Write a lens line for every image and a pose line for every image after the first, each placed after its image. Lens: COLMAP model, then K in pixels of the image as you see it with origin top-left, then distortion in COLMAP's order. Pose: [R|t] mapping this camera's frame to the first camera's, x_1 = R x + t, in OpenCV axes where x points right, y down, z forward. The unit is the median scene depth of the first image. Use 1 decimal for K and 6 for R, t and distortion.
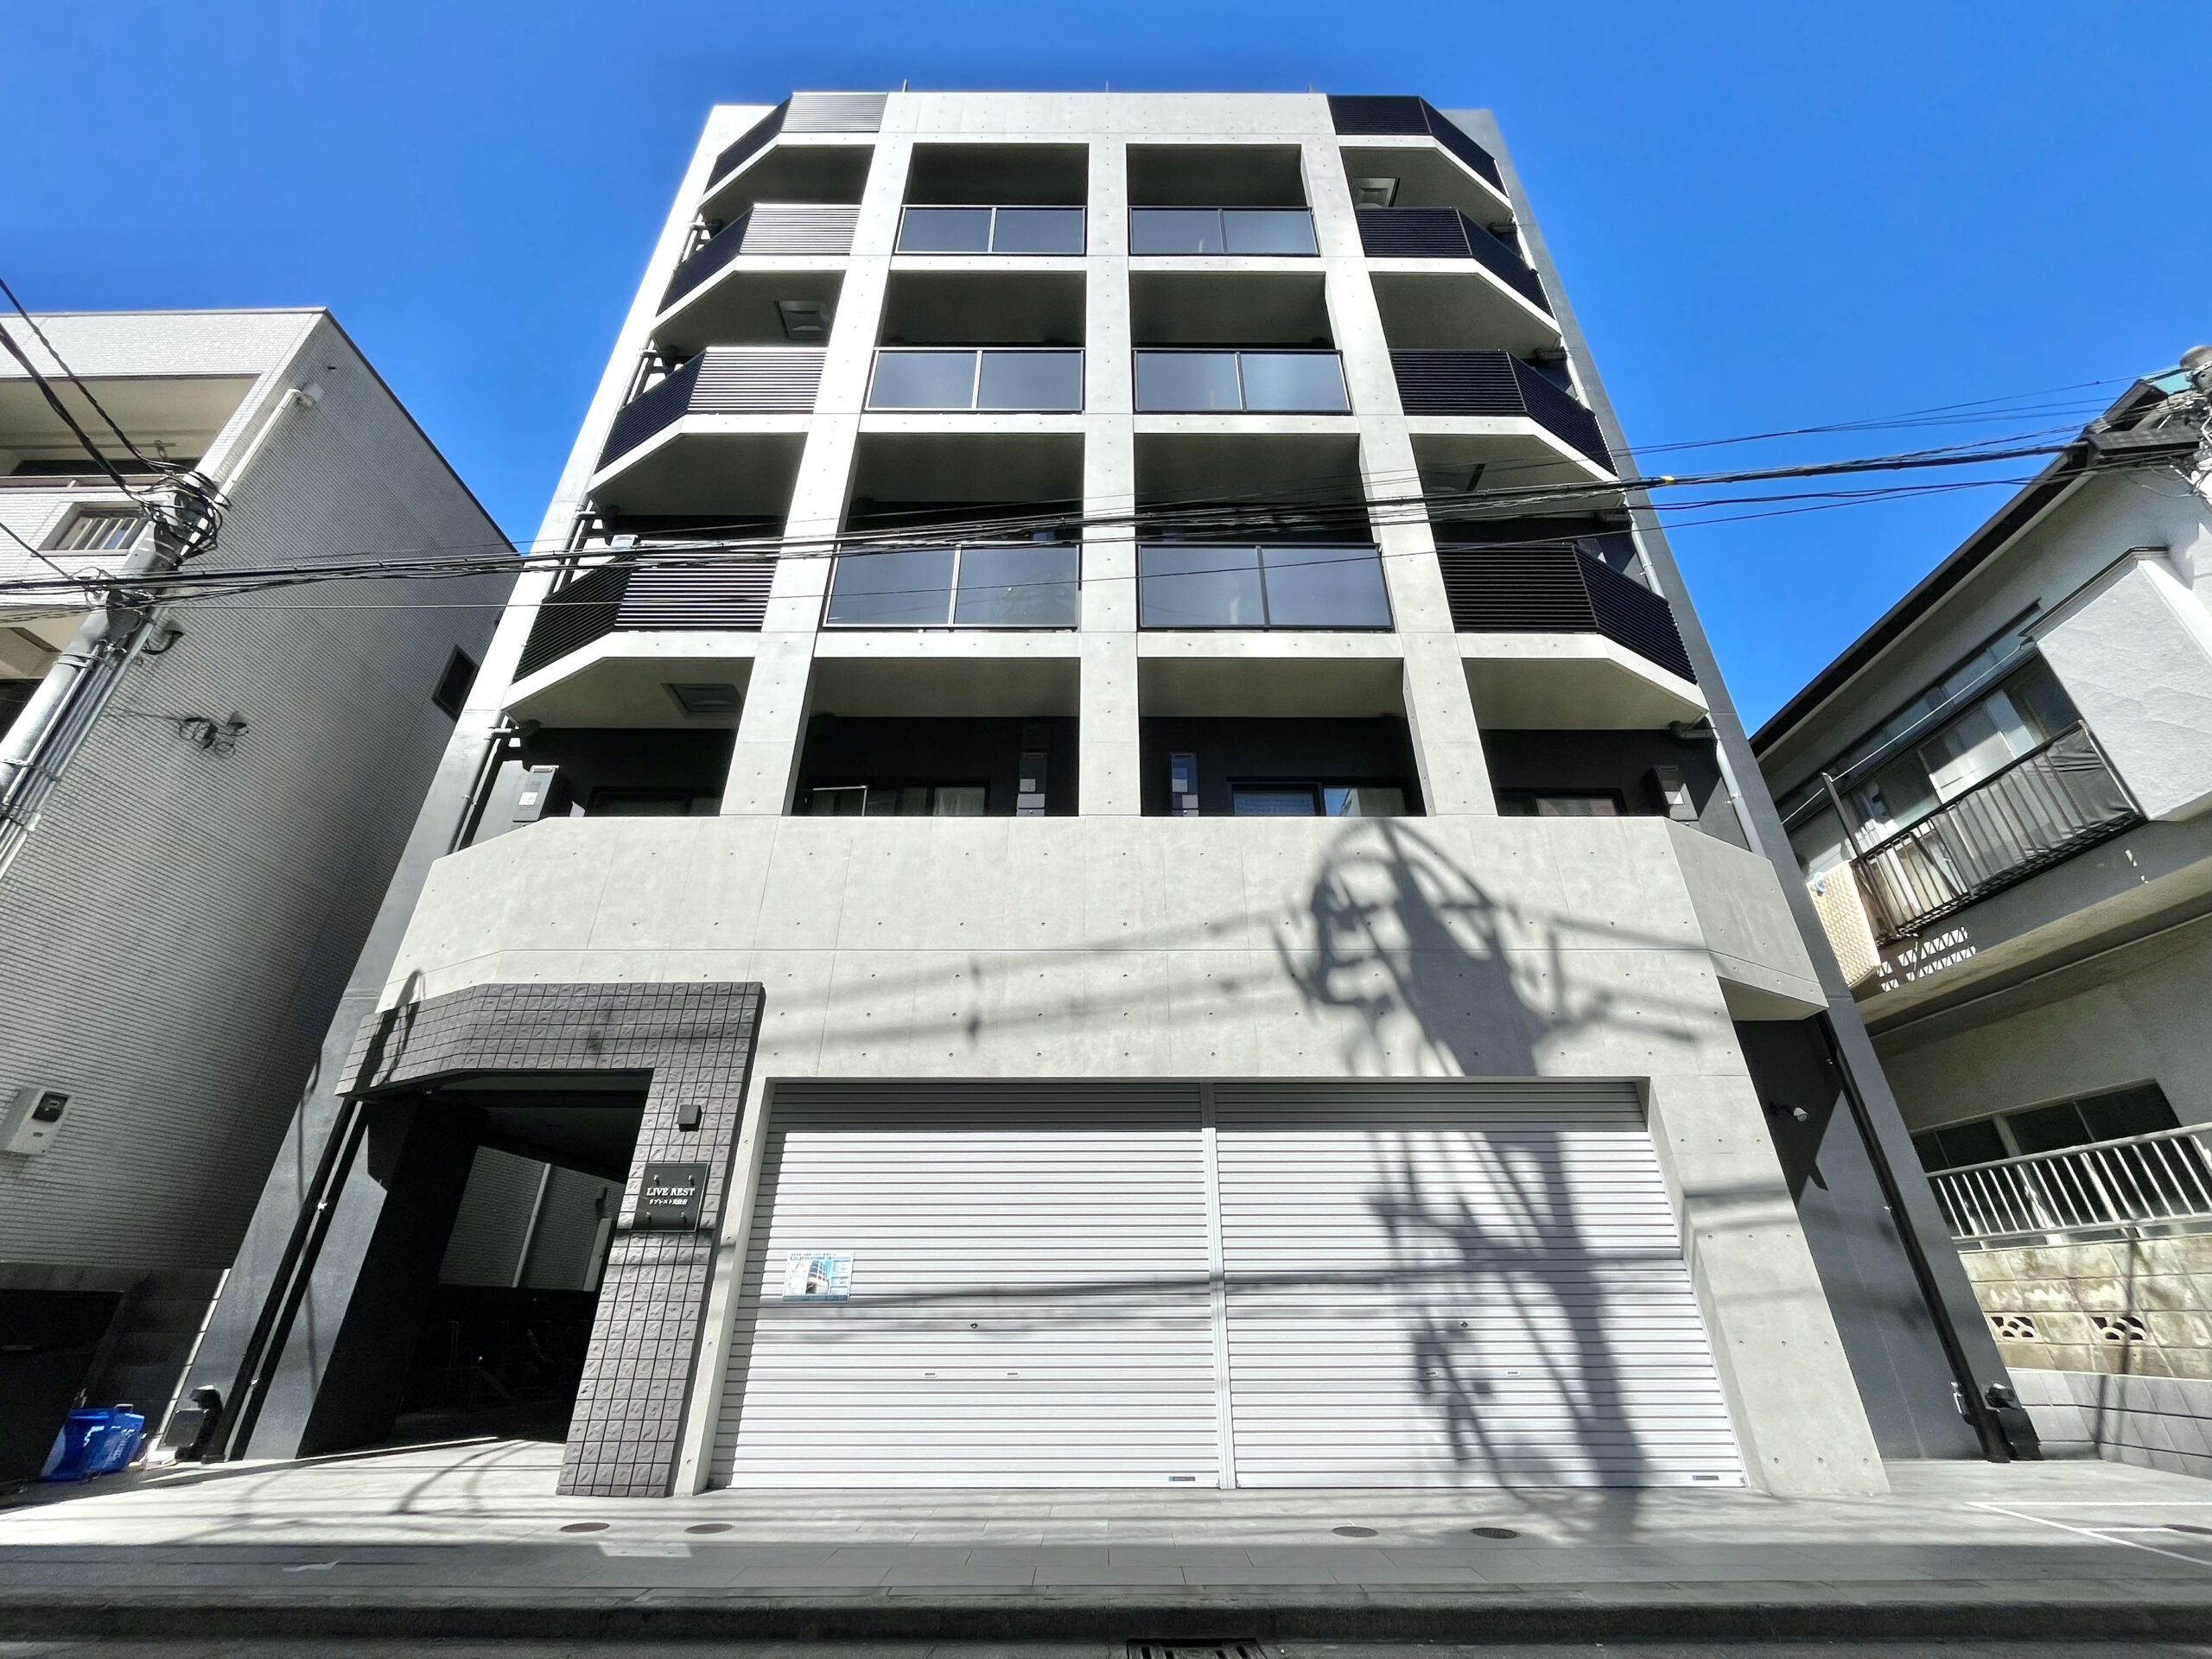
lens RADIAL K [[912.4, 0, 1084.3], [0, 912.4, 807.4], [0, 0, 1]] dist [-0.010041, 0.000083]
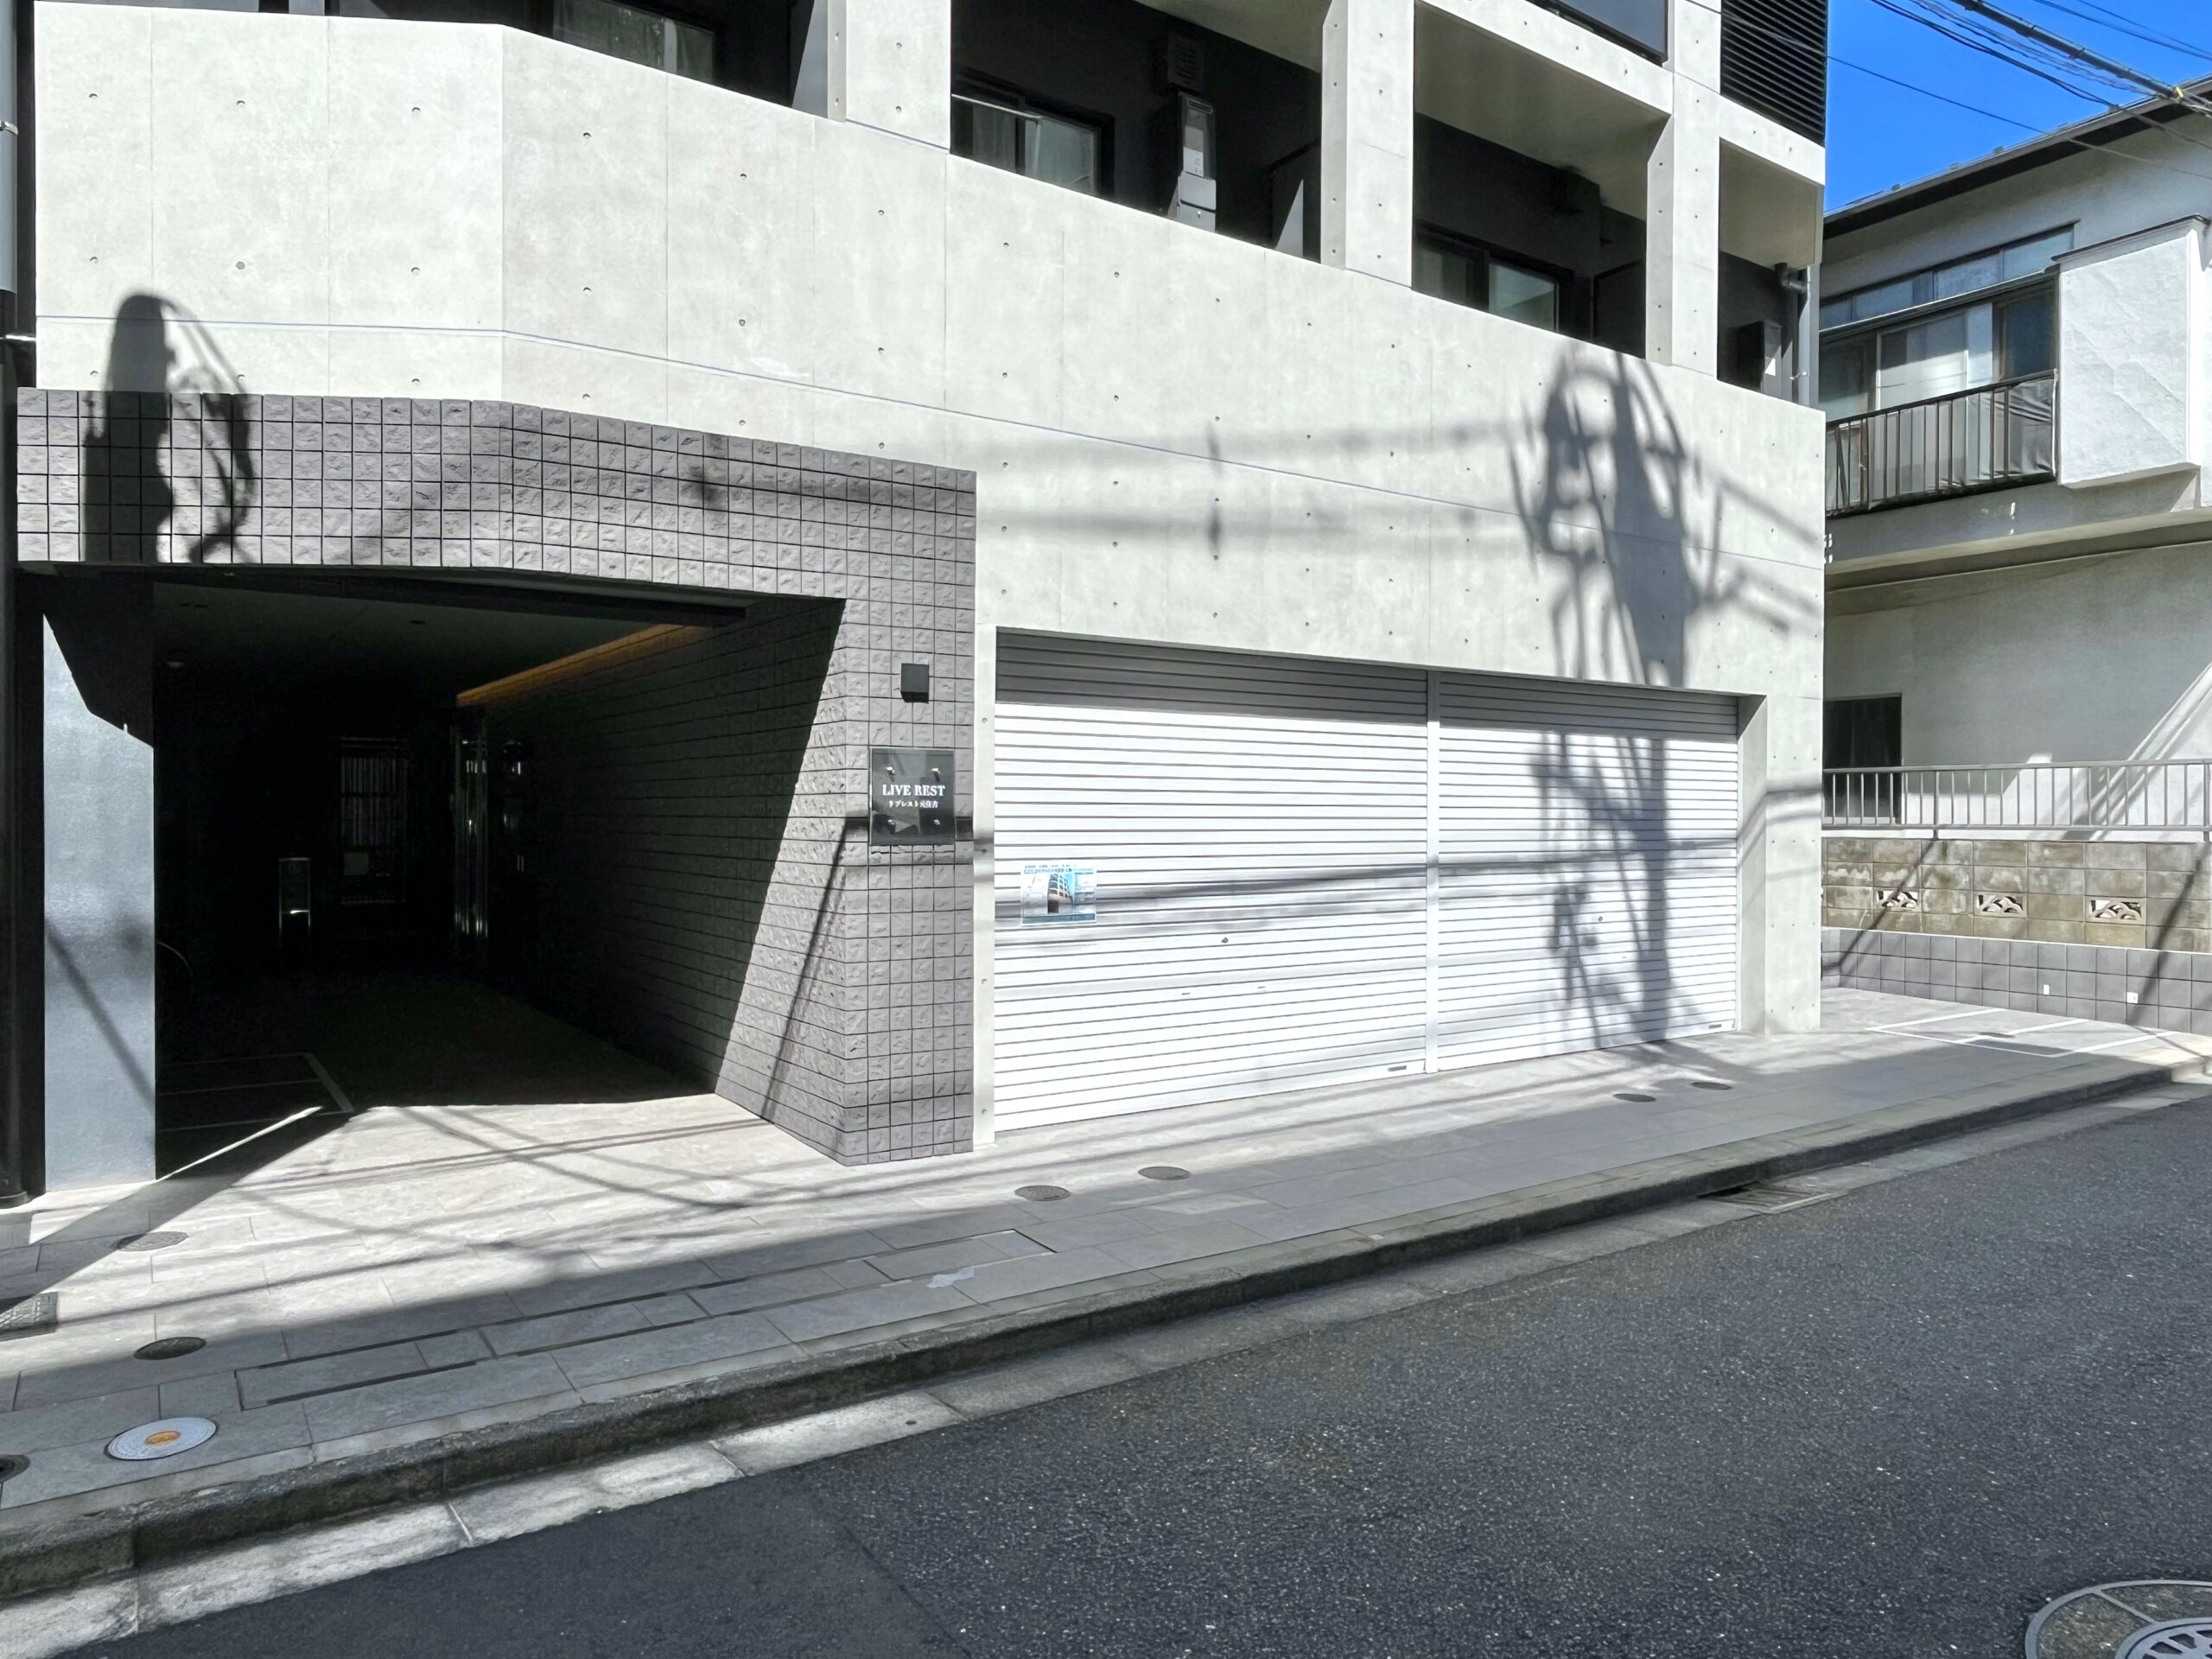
lens RADIAL K [[1415.0, 0, 1112.6], [0, 1415.0, 852.3], [0, 0, 1]] dist [-0.008730, 0.004635]
pose [[0.826622, -0.016859, 0.562505, -0.795208], [-0.274772, 0.860215, 0.429569, -0.022036], [-0.491117, -0.509652, 0.706441, 0.136320]]
